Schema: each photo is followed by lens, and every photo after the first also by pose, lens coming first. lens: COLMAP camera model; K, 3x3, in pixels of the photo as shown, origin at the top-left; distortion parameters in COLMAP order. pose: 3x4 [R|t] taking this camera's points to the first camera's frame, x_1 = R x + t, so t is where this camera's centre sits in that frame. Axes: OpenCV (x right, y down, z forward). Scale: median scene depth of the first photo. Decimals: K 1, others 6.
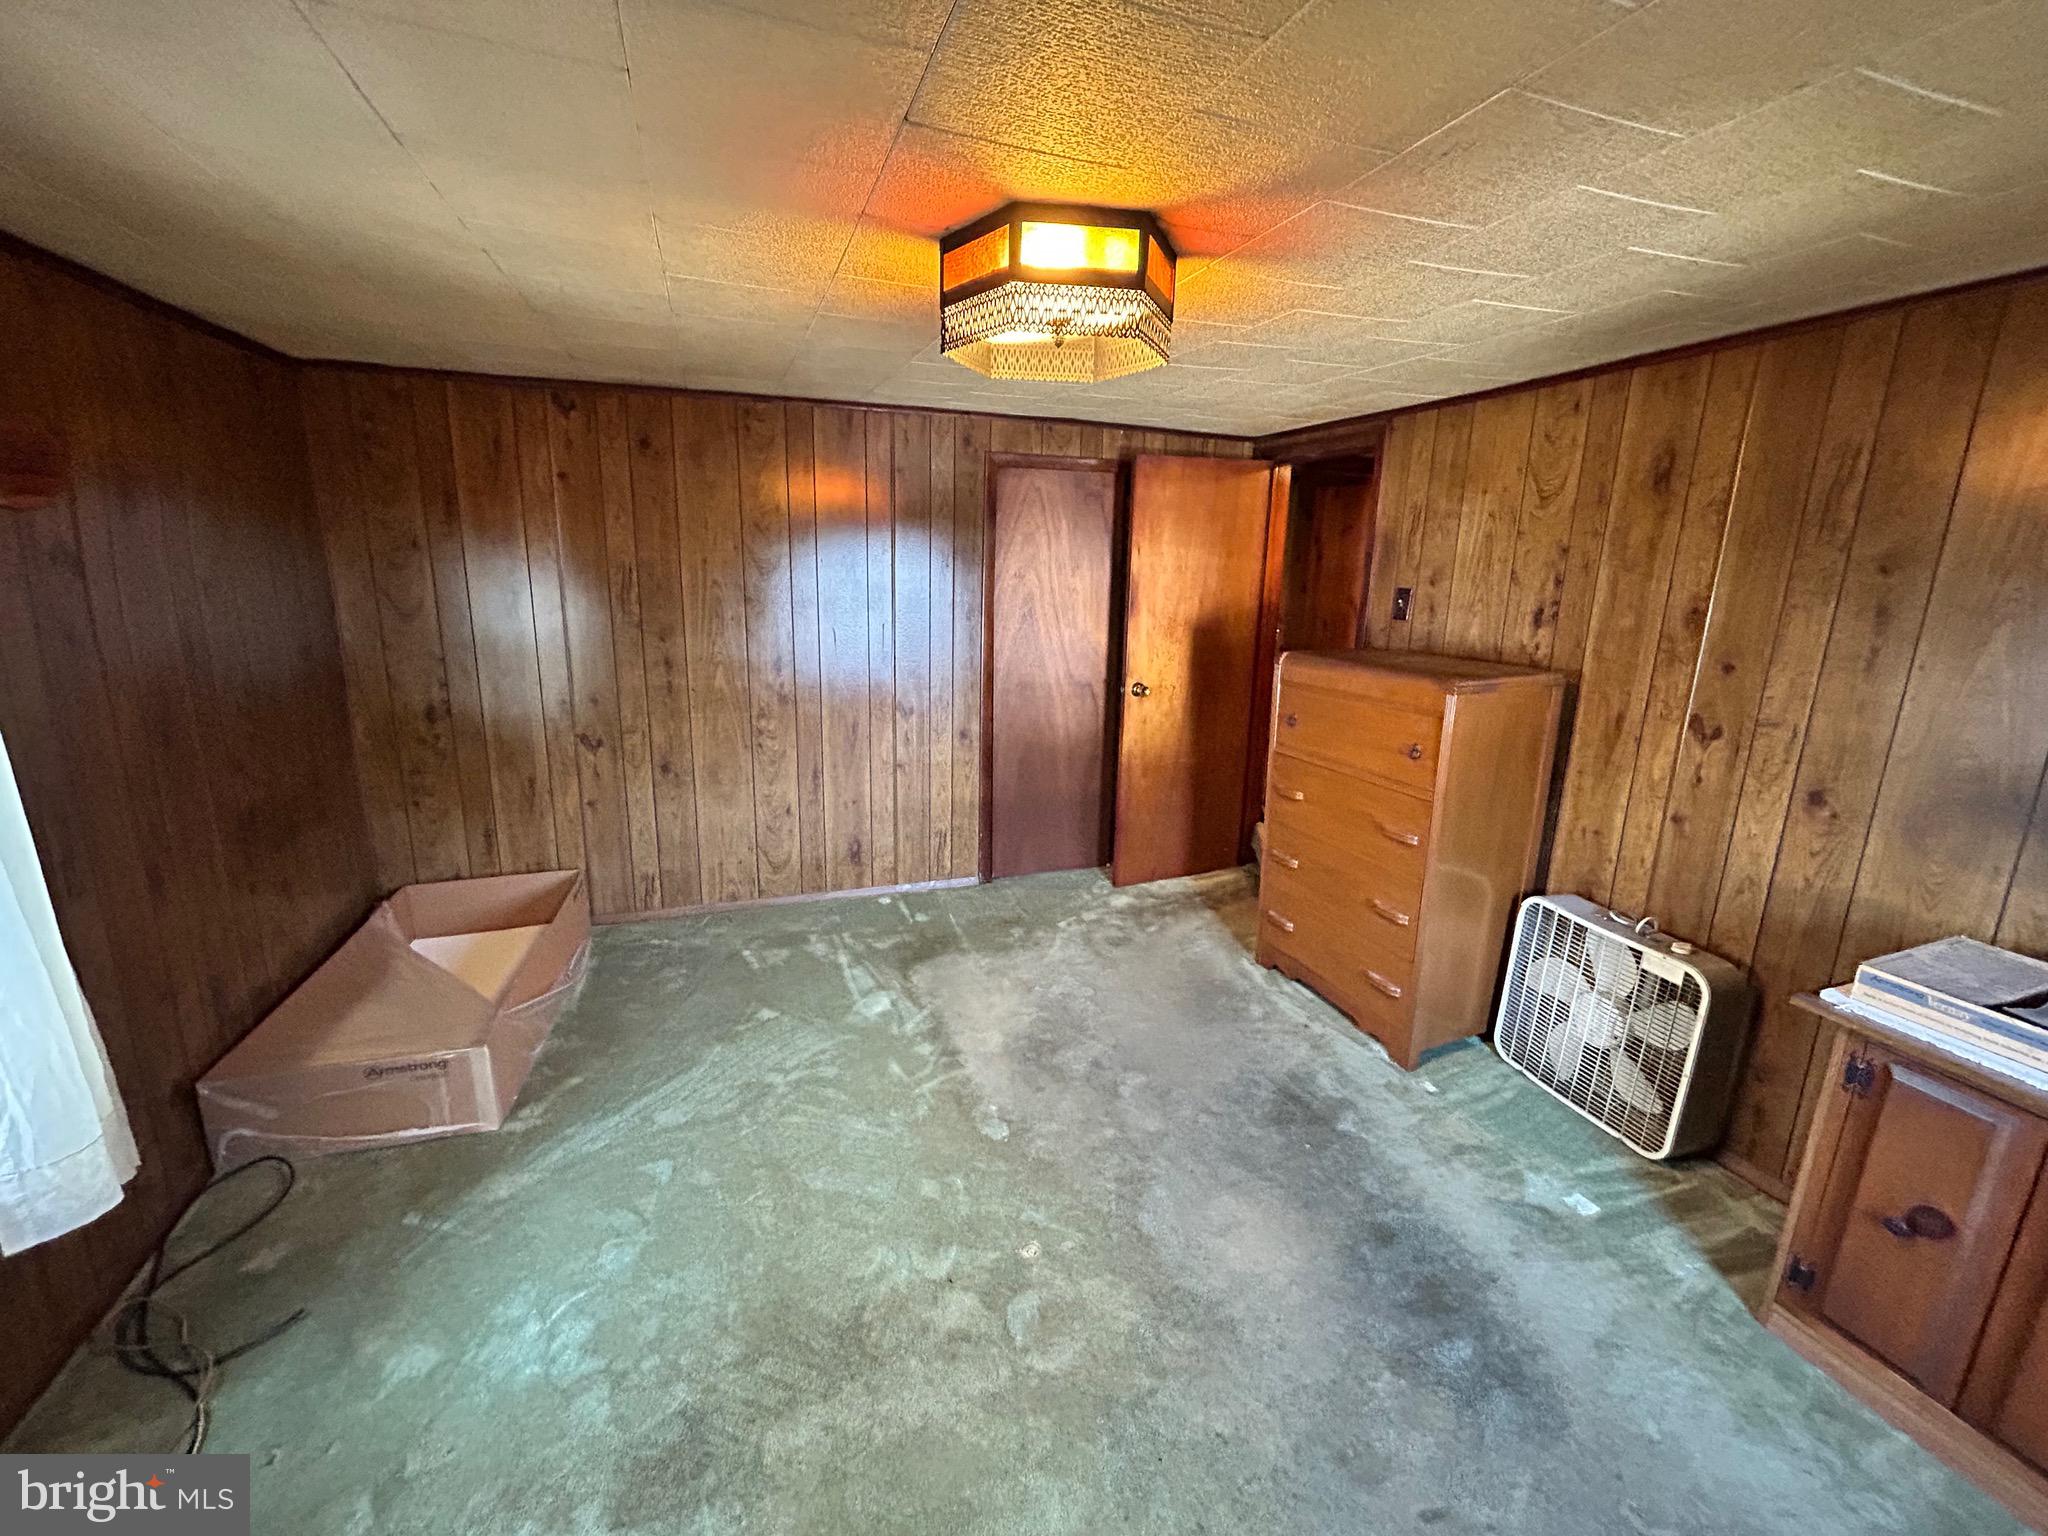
lens RADIAL K [[835.1, 0, 1019.2], [0, 835.1, 764.0], [0, 0, 1]] dist [0.000699, 0.000235]
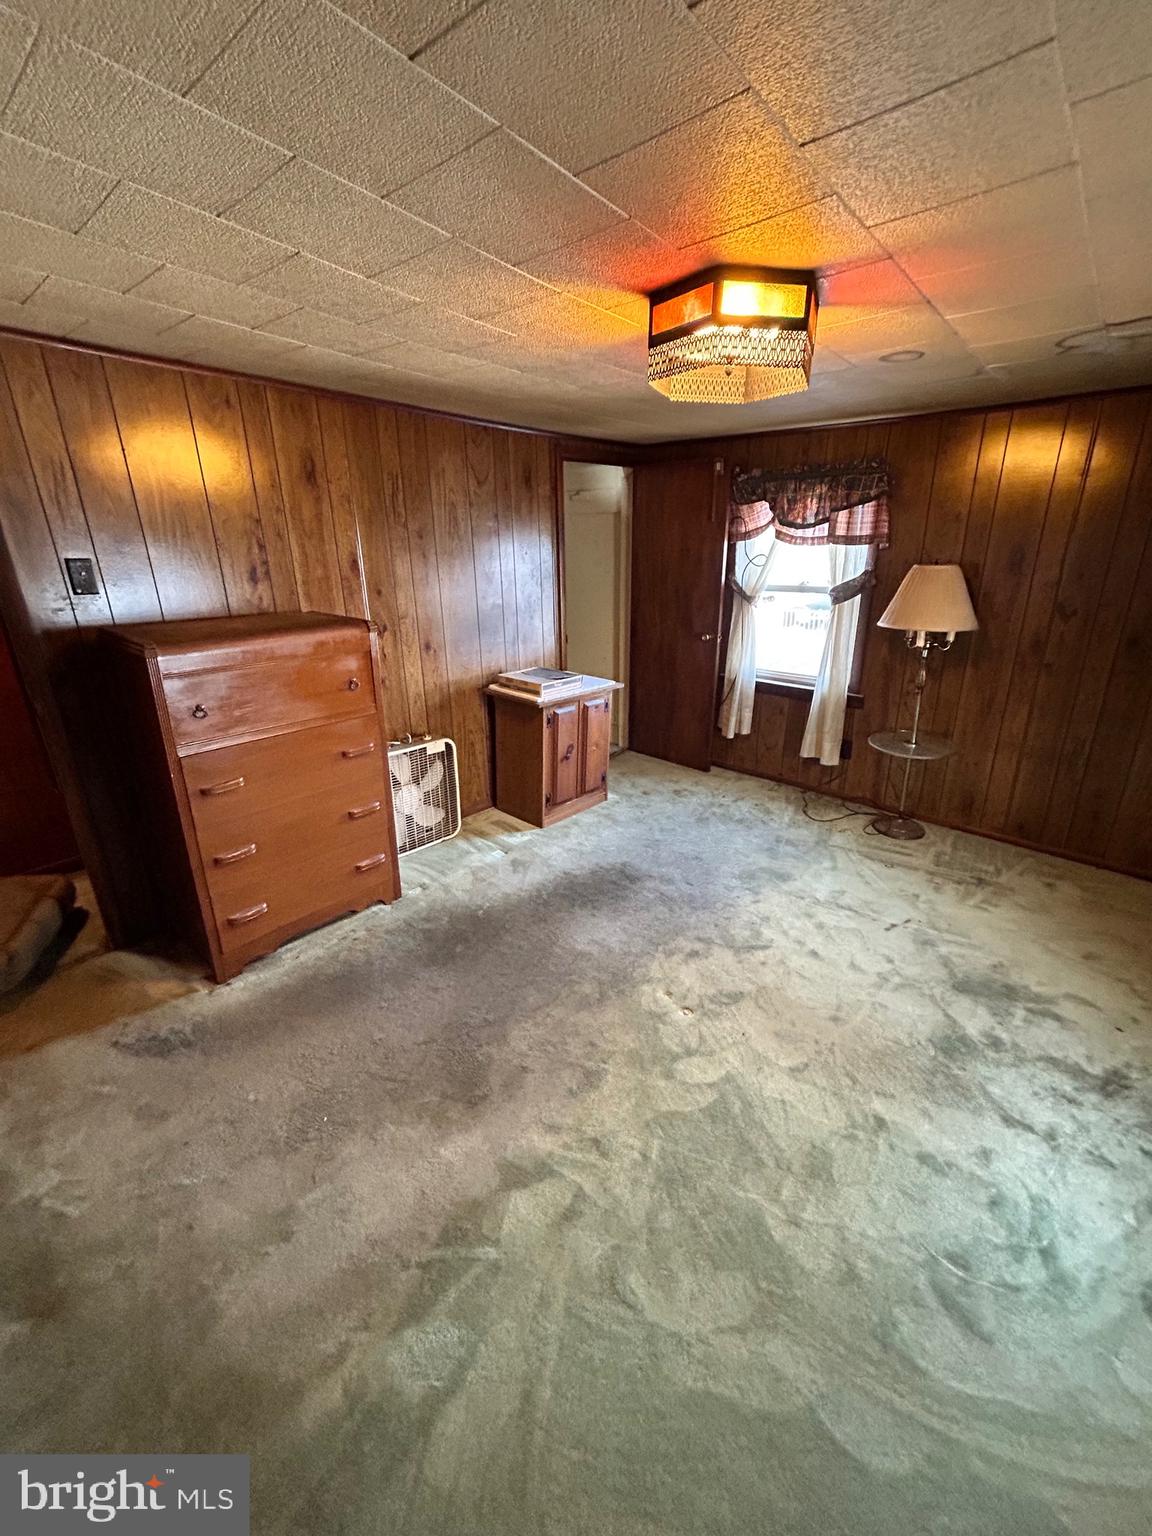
lens RADIAL K [[626.4, 0, 580.0], [0, 626.4, 766.6], [0, 0, 1]] dist [0.000699, 0.000235]
pose [[-0.503437, -0.305914, 0.808064, -0.567617], [0.188399, 0.873856, 0.448197, -0.294656], [-0.843242, 0.377878, -0.382298, 1.218761]]
